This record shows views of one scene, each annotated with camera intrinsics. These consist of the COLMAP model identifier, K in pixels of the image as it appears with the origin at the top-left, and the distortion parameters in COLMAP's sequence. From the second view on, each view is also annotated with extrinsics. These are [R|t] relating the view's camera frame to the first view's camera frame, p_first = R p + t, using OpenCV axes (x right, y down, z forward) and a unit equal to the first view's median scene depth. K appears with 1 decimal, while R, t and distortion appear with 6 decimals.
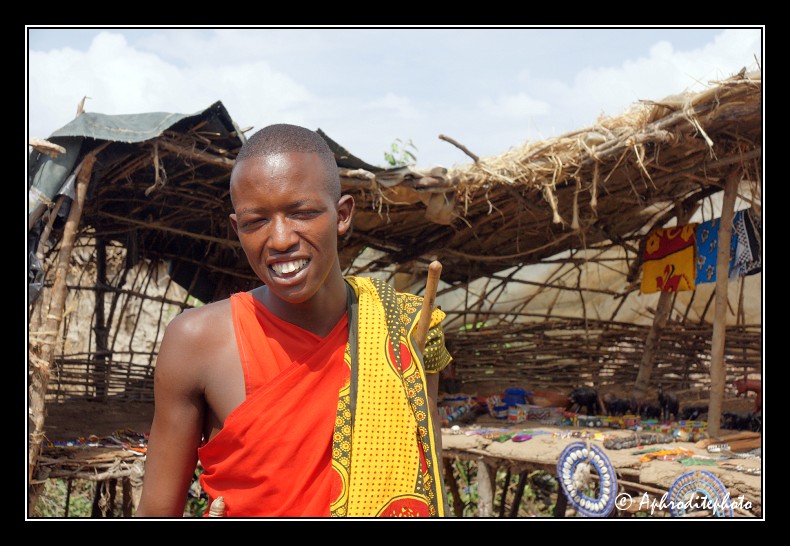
lens RADIAL K [[1567.1, 0, 393.4], [0, 1567.1, 277.9], [0, 0, 1]] dist [0.392279, 0.000000]
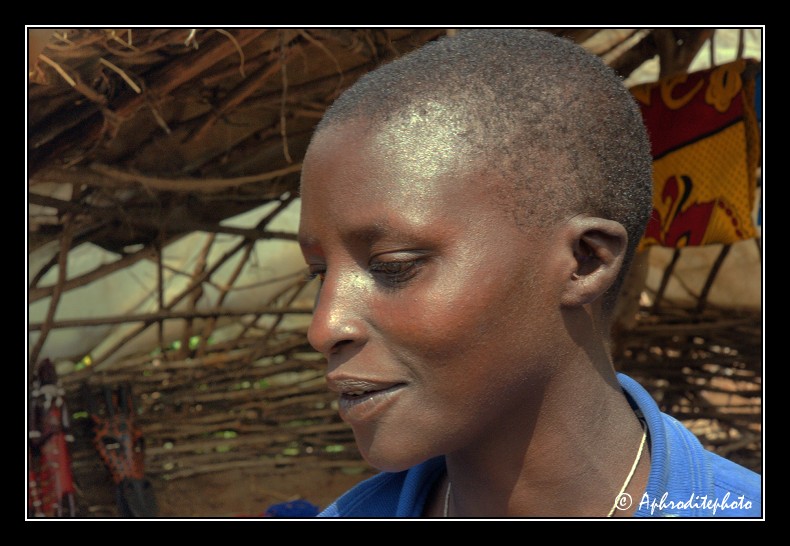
lens RADIAL K [[2110.6, 0, 395.7], [0, 2110.6, 276.0], [0, 0, 1]] dist [0.347998, 0.000000]
pose [[0.988897, -0.058735, 0.136499, 0.031723], [0.054608, 0.997936, 0.033791, -0.004568], [-0.138202, -0.025962, 0.990064, 0.435790]]
